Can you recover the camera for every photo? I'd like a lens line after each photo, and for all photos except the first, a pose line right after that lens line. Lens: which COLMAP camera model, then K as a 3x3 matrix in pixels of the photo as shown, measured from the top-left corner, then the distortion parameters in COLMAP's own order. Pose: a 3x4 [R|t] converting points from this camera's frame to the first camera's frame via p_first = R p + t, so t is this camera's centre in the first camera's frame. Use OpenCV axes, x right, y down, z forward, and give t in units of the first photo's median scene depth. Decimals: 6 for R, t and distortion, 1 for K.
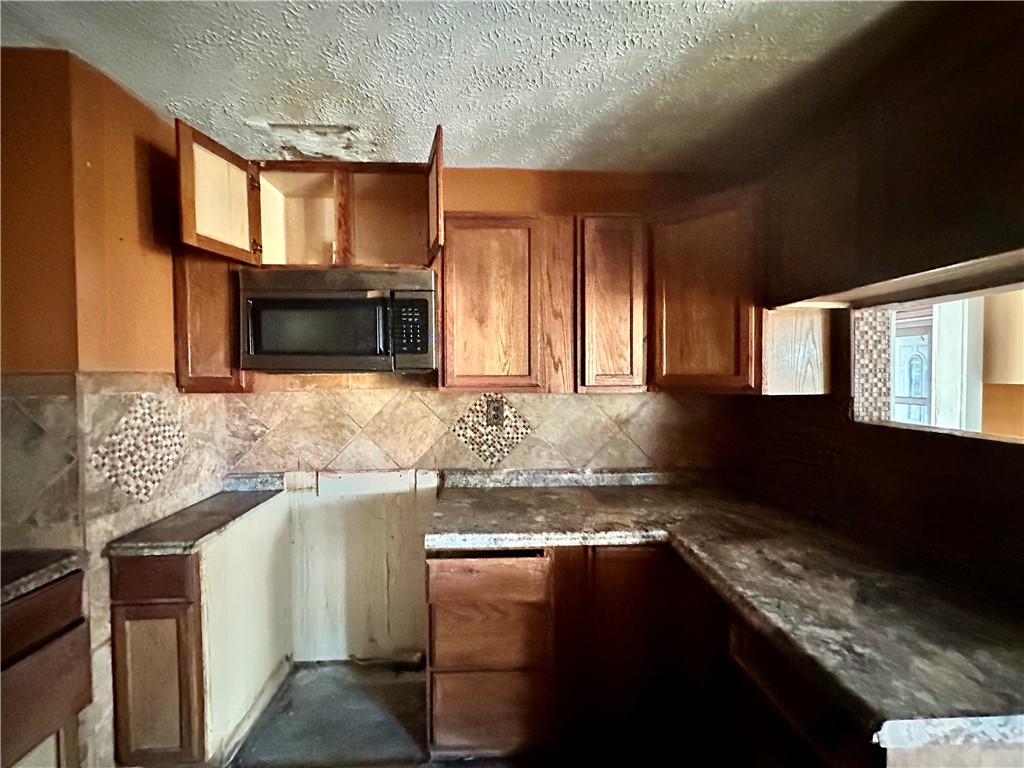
lens RADIAL K [[408.9, 0, 512.0], [0, 408.9, 384.0], [0, 0, 1]] dist [-0.000039, -0.000407]
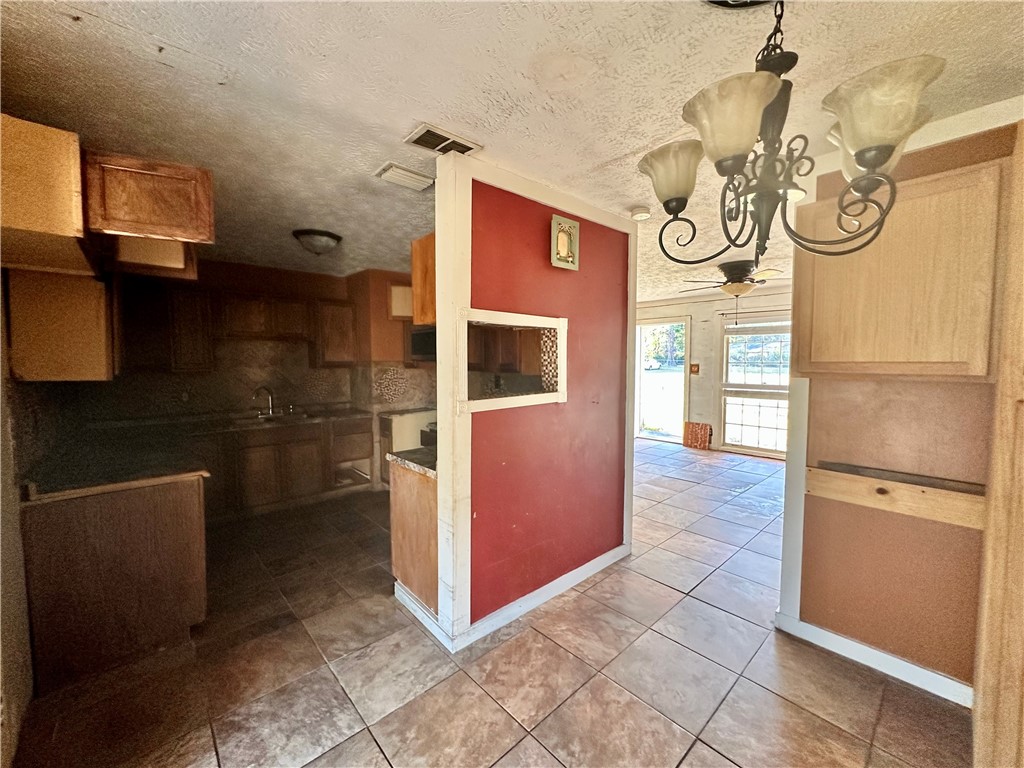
lens RADIAL K [[408.9, 0, 512.0], [0, 408.9, 384.0], [0, 0, 1]] dist [-0.000039, -0.000407]
pose [[0.635897, 0.050064, -0.770149, 2.212841], [-0.017876, 0.998582, 0.050153, -0.027781], [0.771567, -0.018125, 0.635890, -0.270562]]
